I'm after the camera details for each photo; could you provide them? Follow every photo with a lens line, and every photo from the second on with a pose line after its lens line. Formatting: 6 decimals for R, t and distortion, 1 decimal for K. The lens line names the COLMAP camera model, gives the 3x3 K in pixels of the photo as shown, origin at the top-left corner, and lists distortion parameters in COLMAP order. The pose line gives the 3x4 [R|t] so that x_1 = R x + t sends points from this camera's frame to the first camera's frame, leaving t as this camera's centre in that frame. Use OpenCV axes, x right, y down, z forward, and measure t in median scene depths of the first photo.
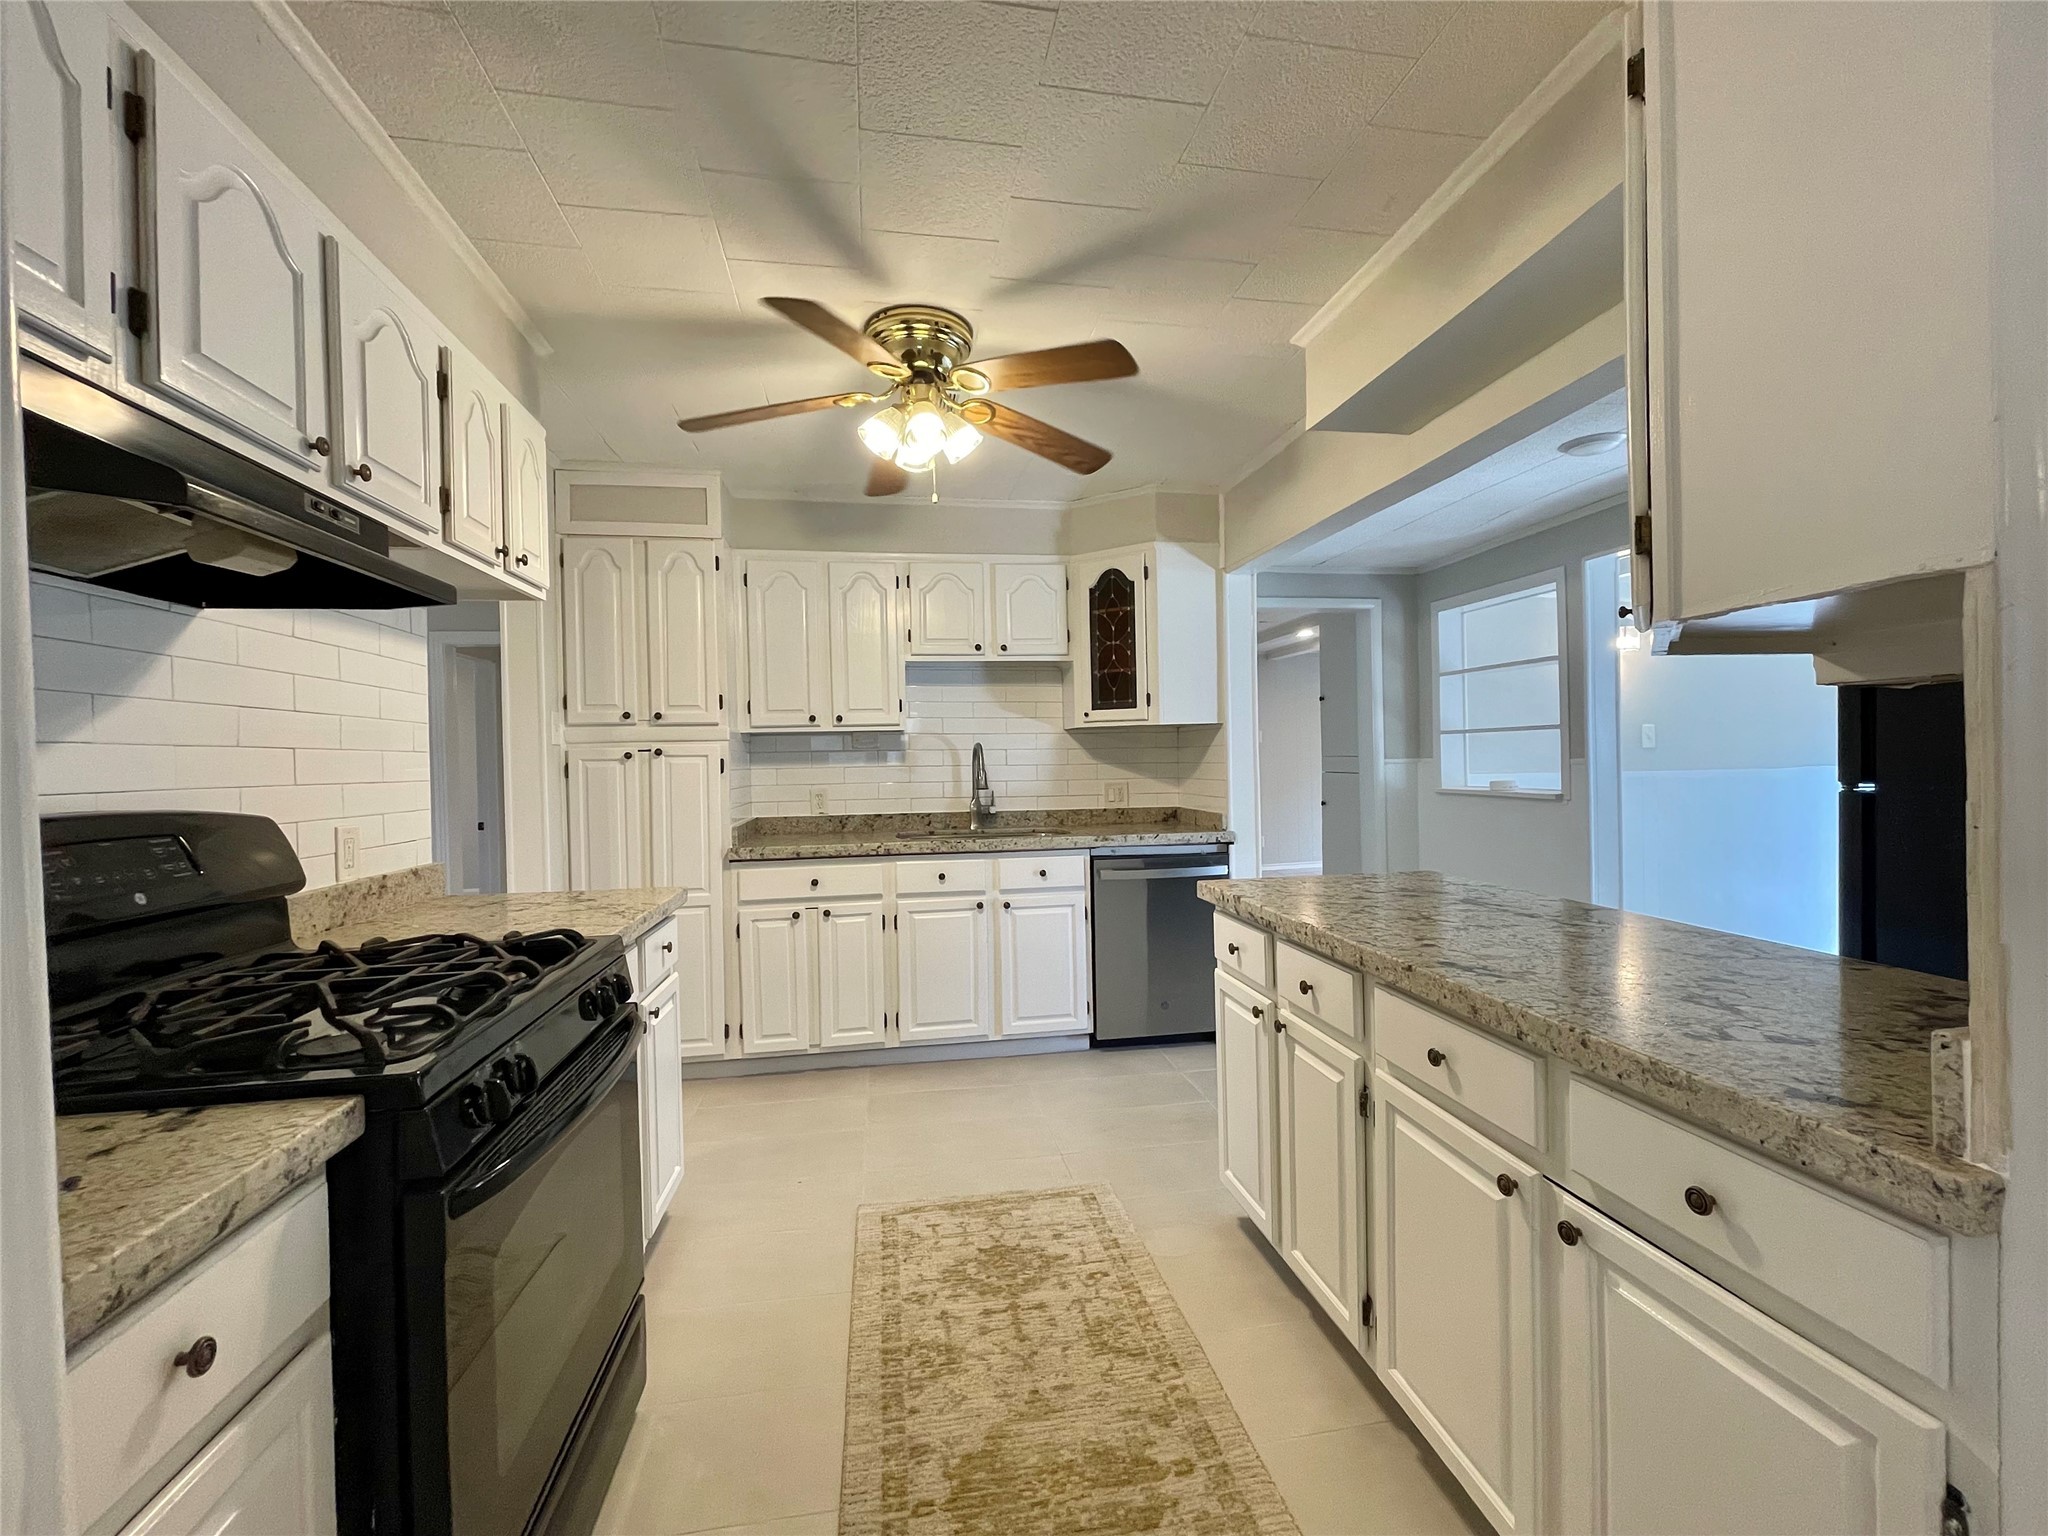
lens RADIAL K [[868.6, 0, 1026.2], [0, 868.6, 767.3], [0, 0, 1]] dist [-0.004794, 0.000499]
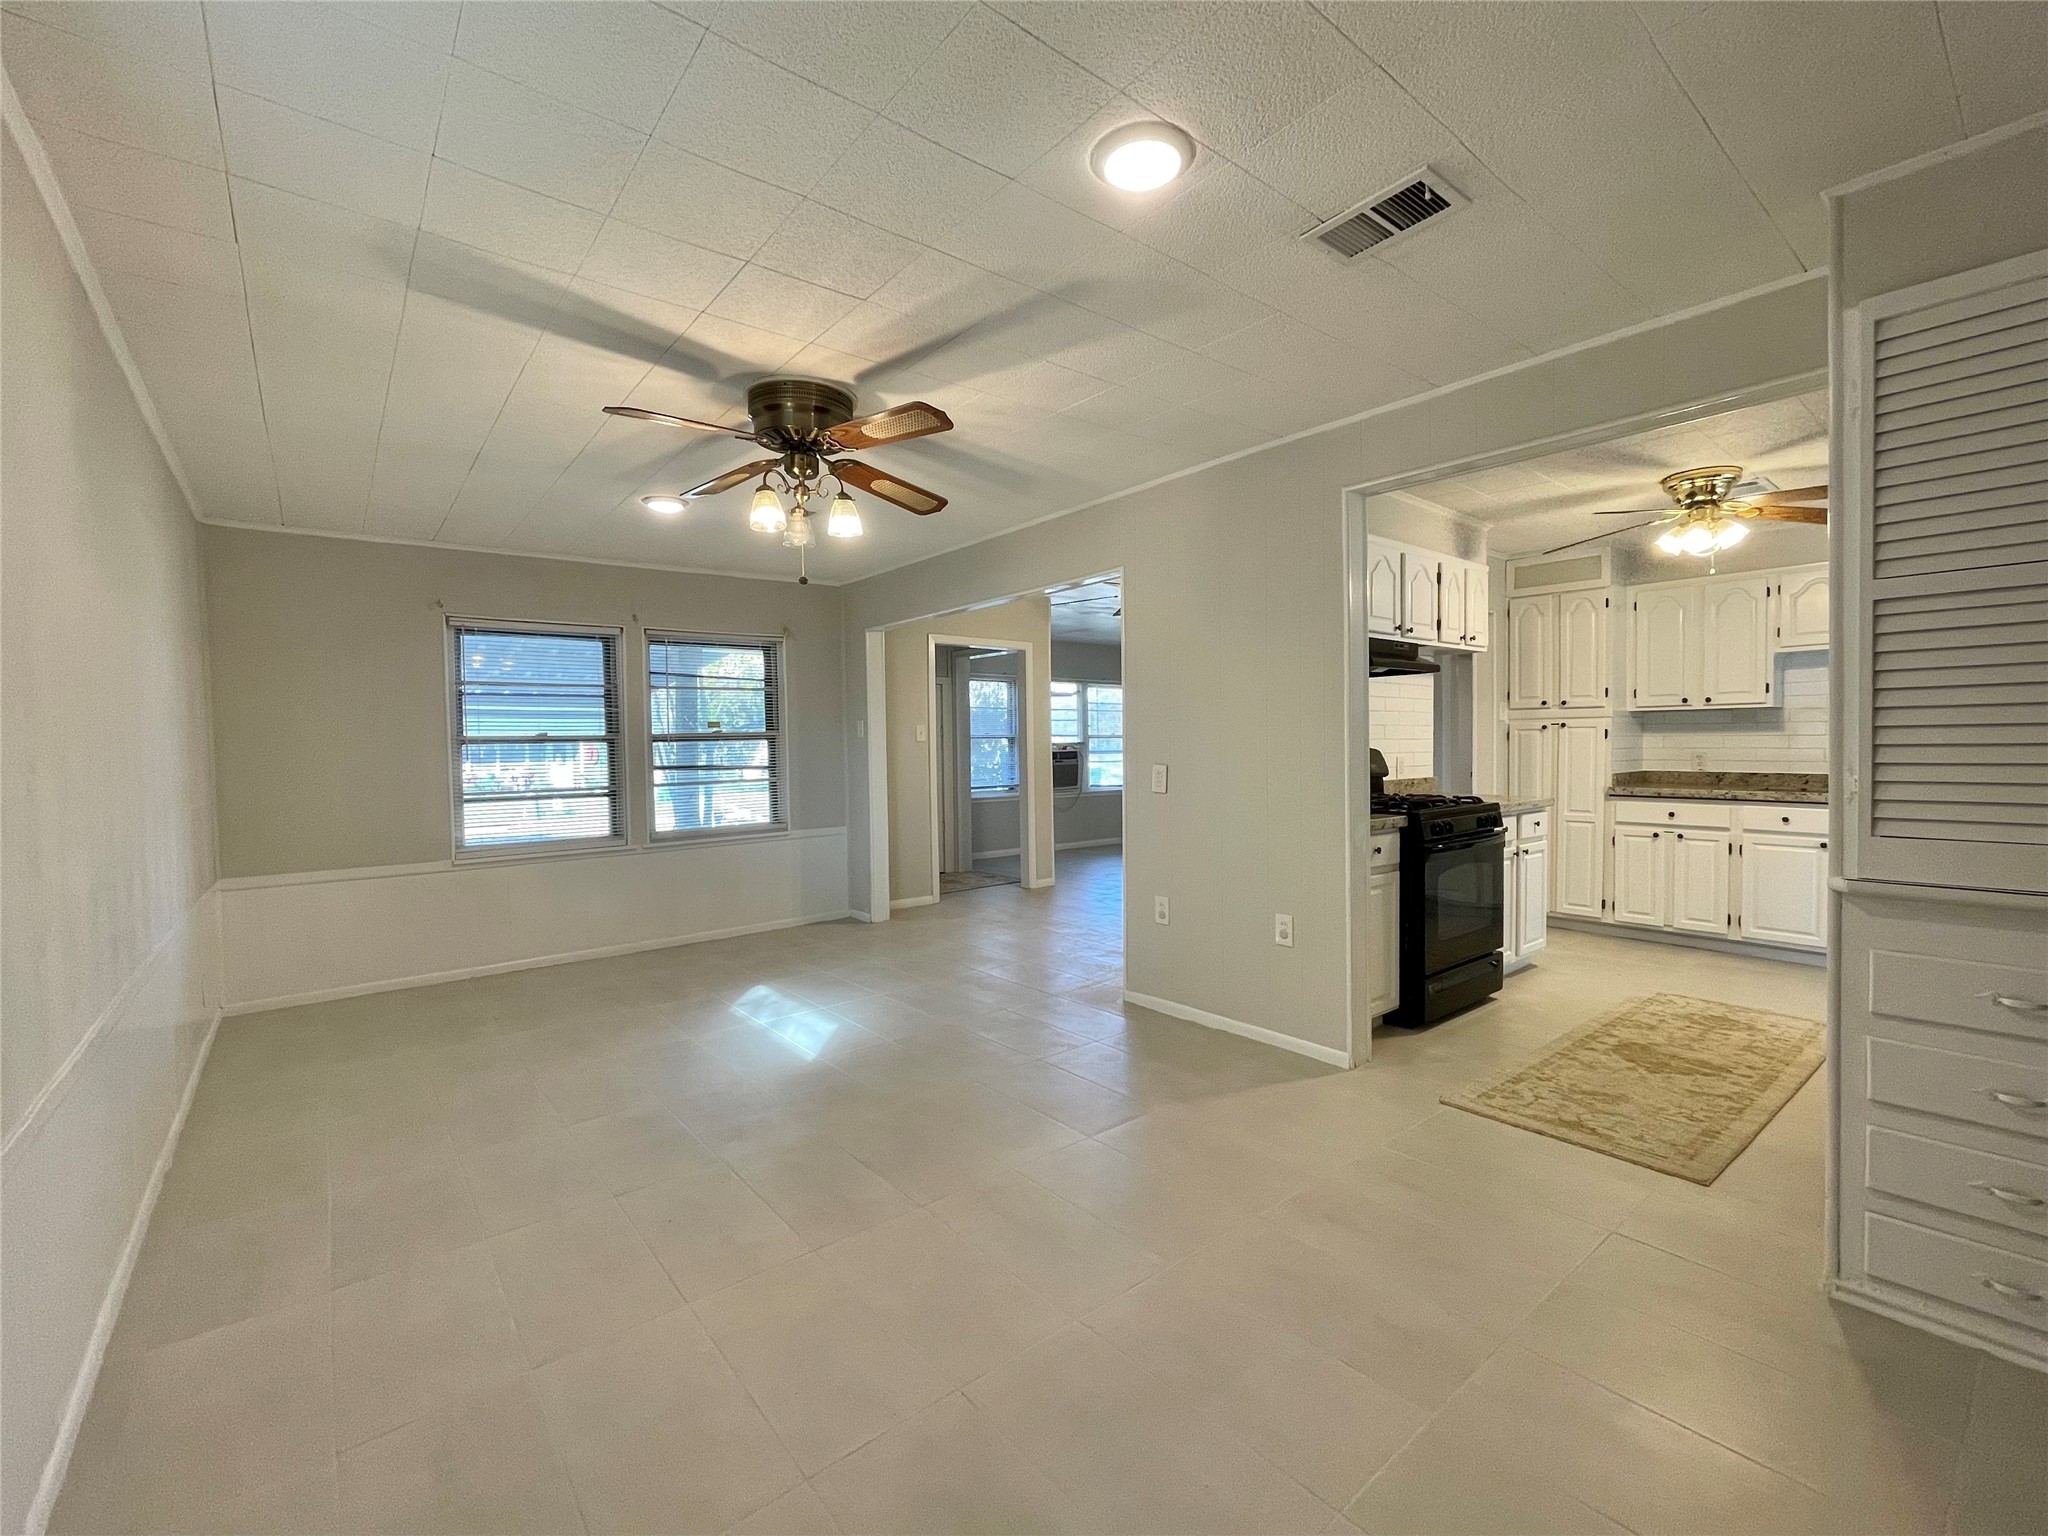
lens RADIAL K [[868.6, 0, 1026.2], [0, 868.6, 767.3], [0, 0, 1]] dist [-0.004794, 0.000499]
pose [[0.491787, 0.041443, -0.869729, 0.701855], [-0.007719, 0.999035, 0.043240, -0.001360], [0.870681, -0.014552, 0.491633, -0.952375]]
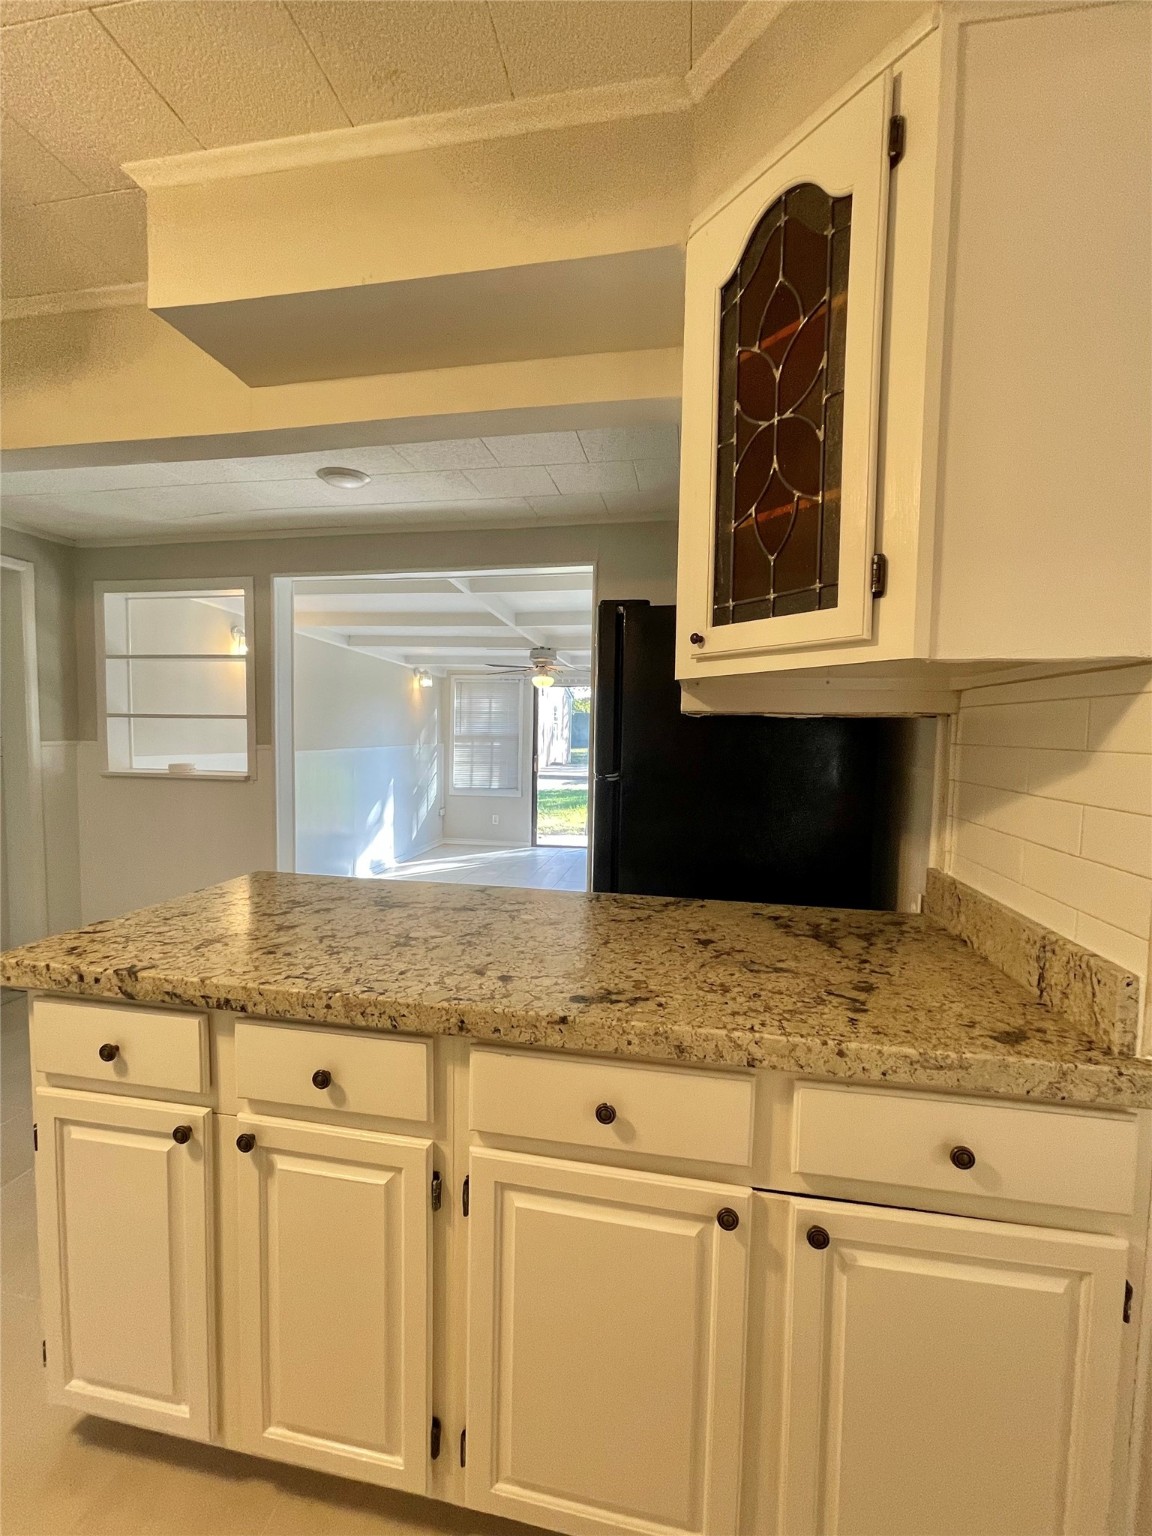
lens RADIAL K [[651.4, 0, 573.5], [0, 651.4, 768.9], [0, 0, 1]] dist [-0.004794, 0.000499]
pose [[0.334237, -0.026007, 0.942130, -0.088968], [-0.014607, 0.999356, 0.032769, -0.020708], [-0.942376, -0.024715, 0.333642, 0.481117]]
